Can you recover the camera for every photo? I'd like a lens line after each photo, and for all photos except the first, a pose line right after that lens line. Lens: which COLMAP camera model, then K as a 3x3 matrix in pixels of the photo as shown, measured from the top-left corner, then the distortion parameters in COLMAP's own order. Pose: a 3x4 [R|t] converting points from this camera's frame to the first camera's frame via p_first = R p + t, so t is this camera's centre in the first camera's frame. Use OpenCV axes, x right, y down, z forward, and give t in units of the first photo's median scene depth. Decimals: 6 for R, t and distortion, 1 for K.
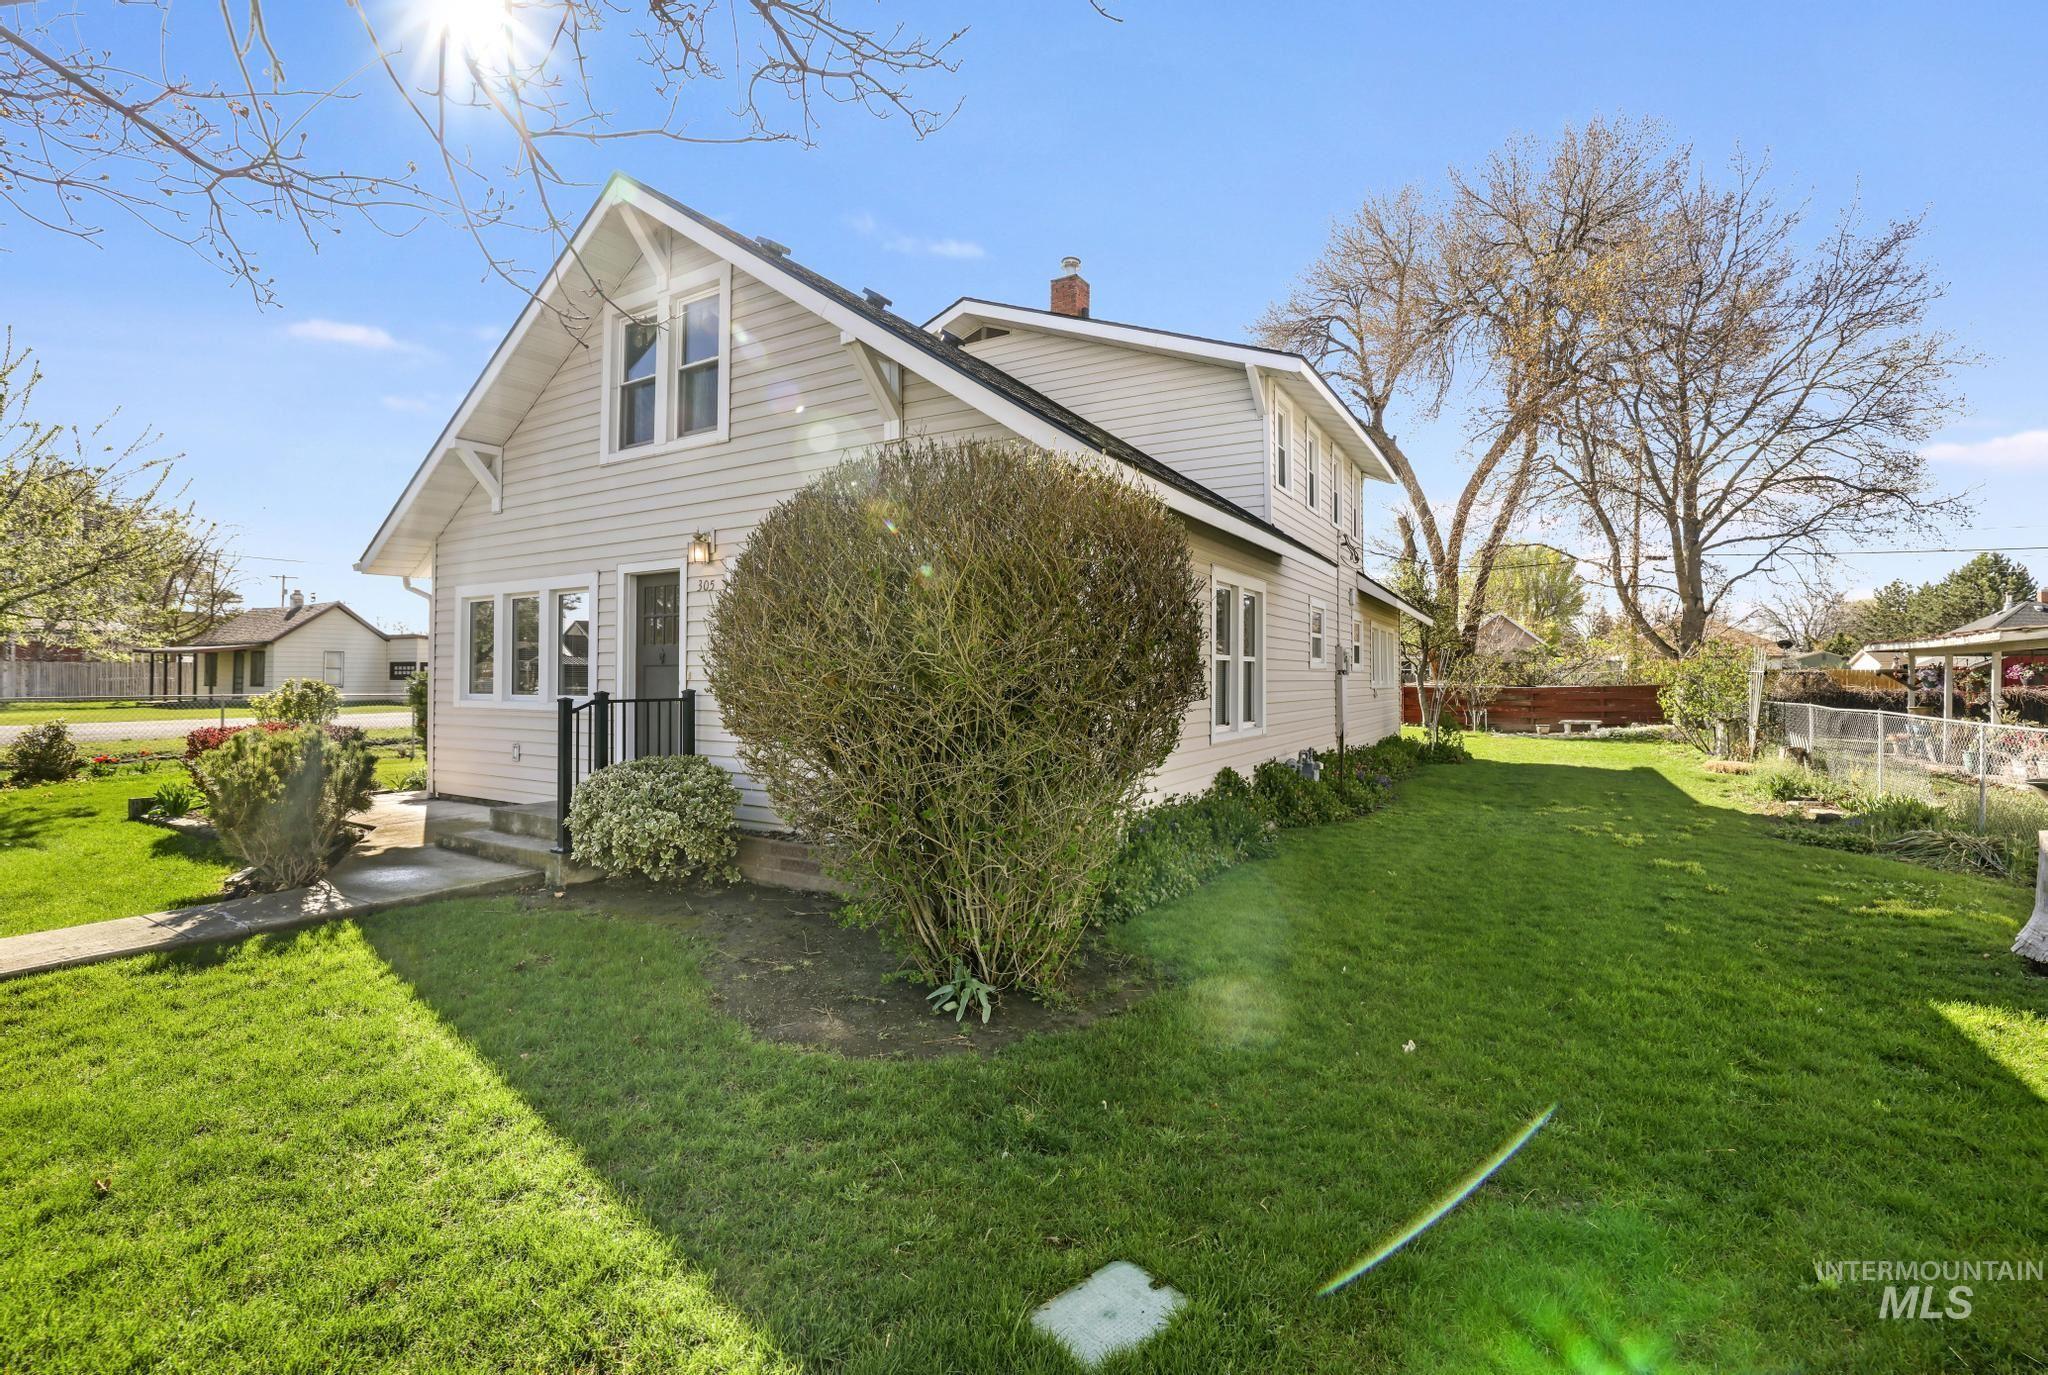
lens RADIAL K [[888.9, 0, 1023.6], [0, 888.9, 664.6], [0, 0, 1]] dist [-0.000658, -0.000063]
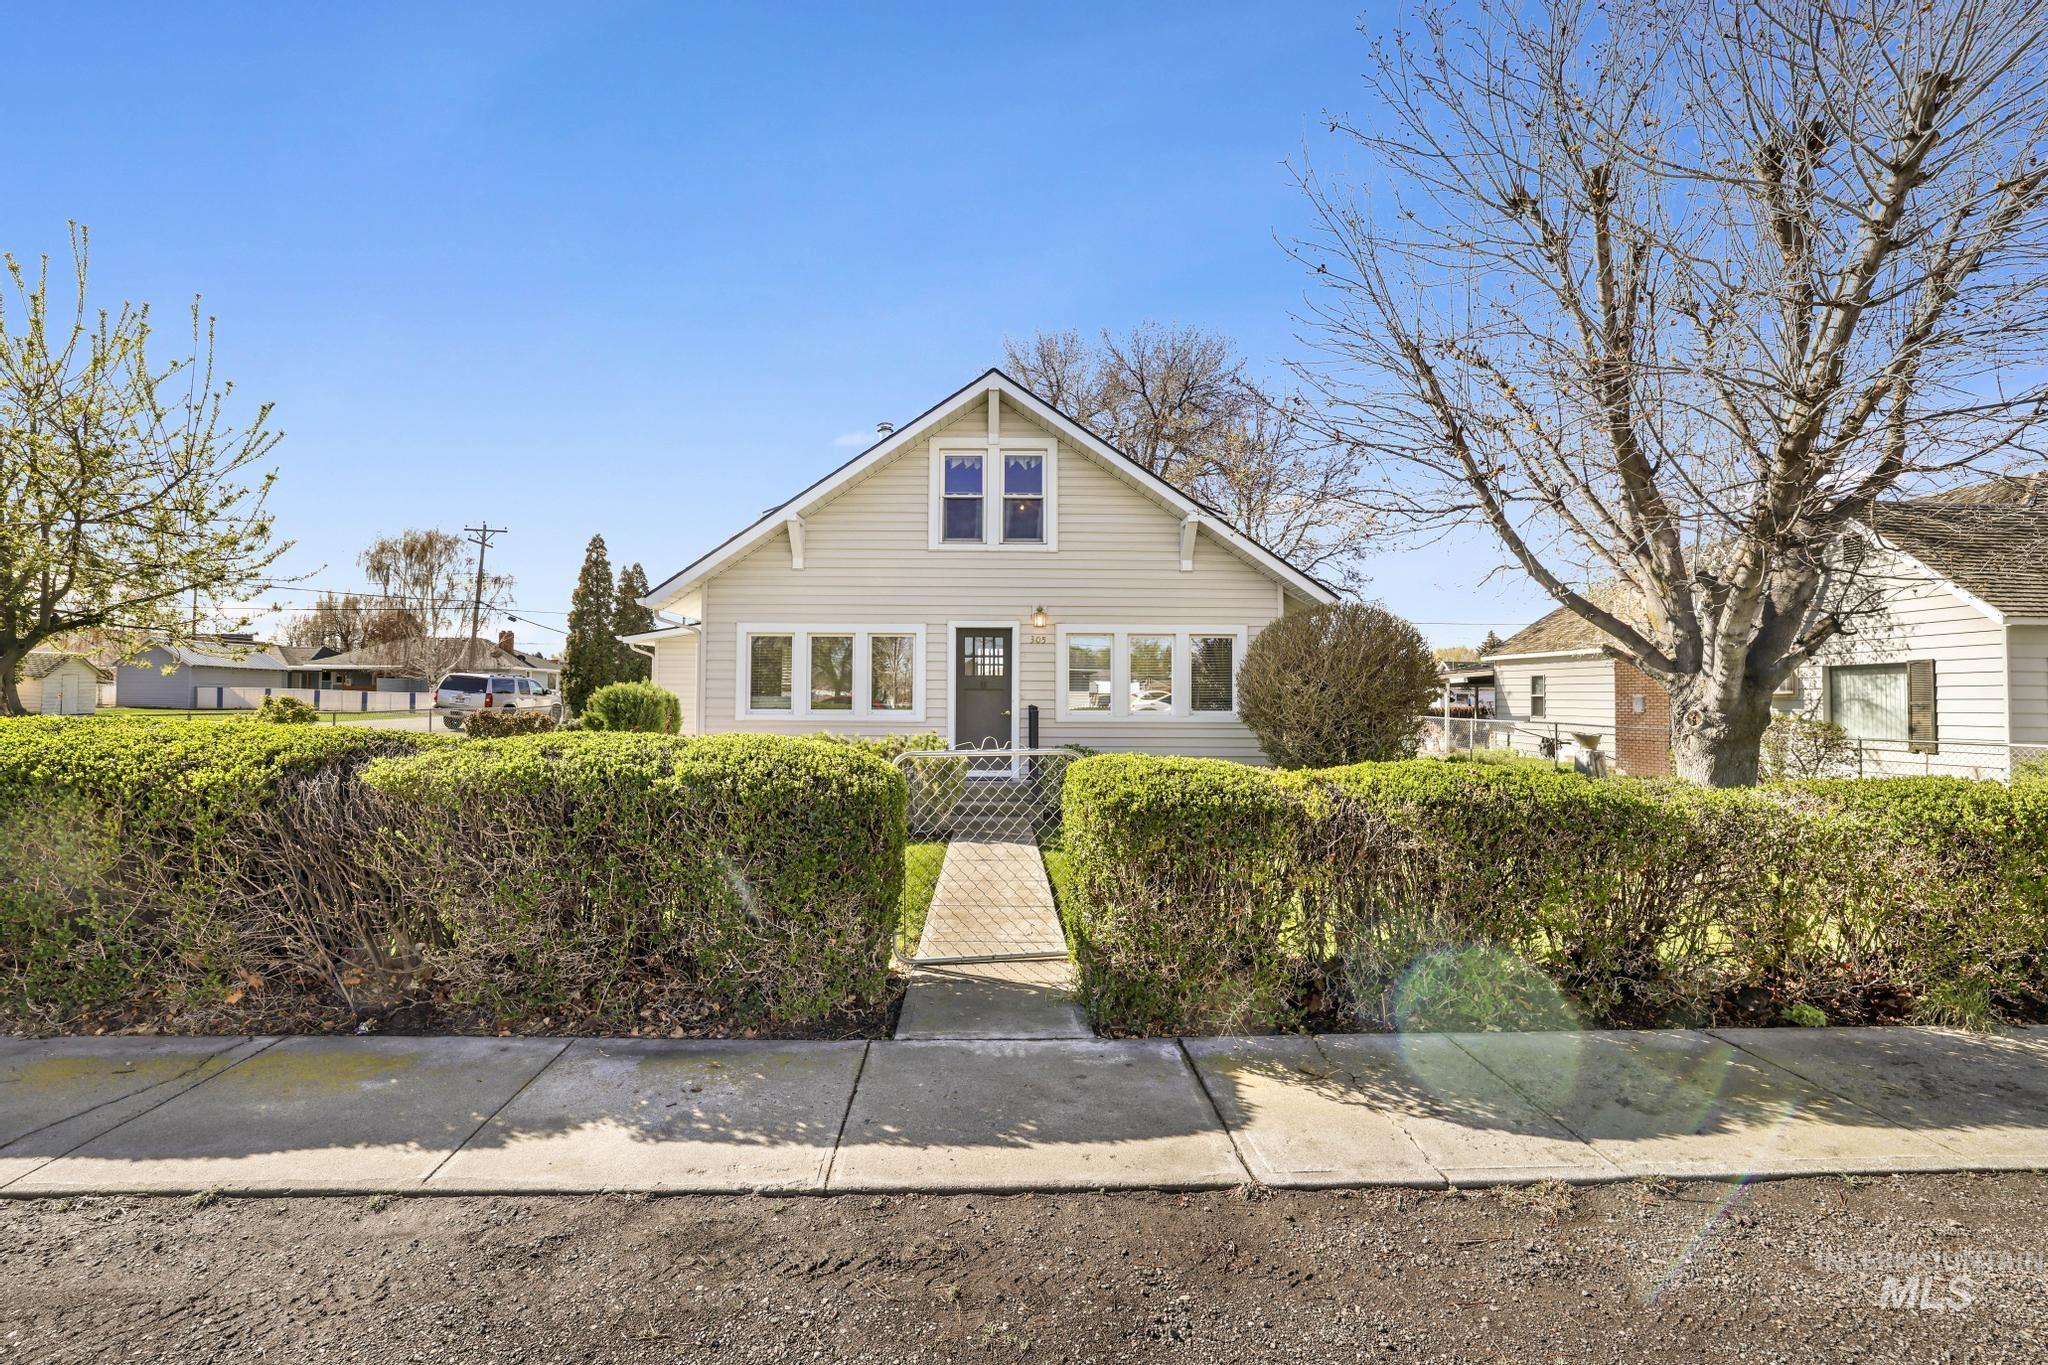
lens RADIAL K [[851.1, 0, 1051.4], [0, 851.1, 672.1], [0, 0, 1]] dist [-0.017738, 0.000098]
pose [[0.839857, 0.015018, 0.542600, -1.057504], [-0.010529, 0.999880, -0.011379, -0.011022], [-0.542705, 0.003844, 0.839914, -0.270972]]
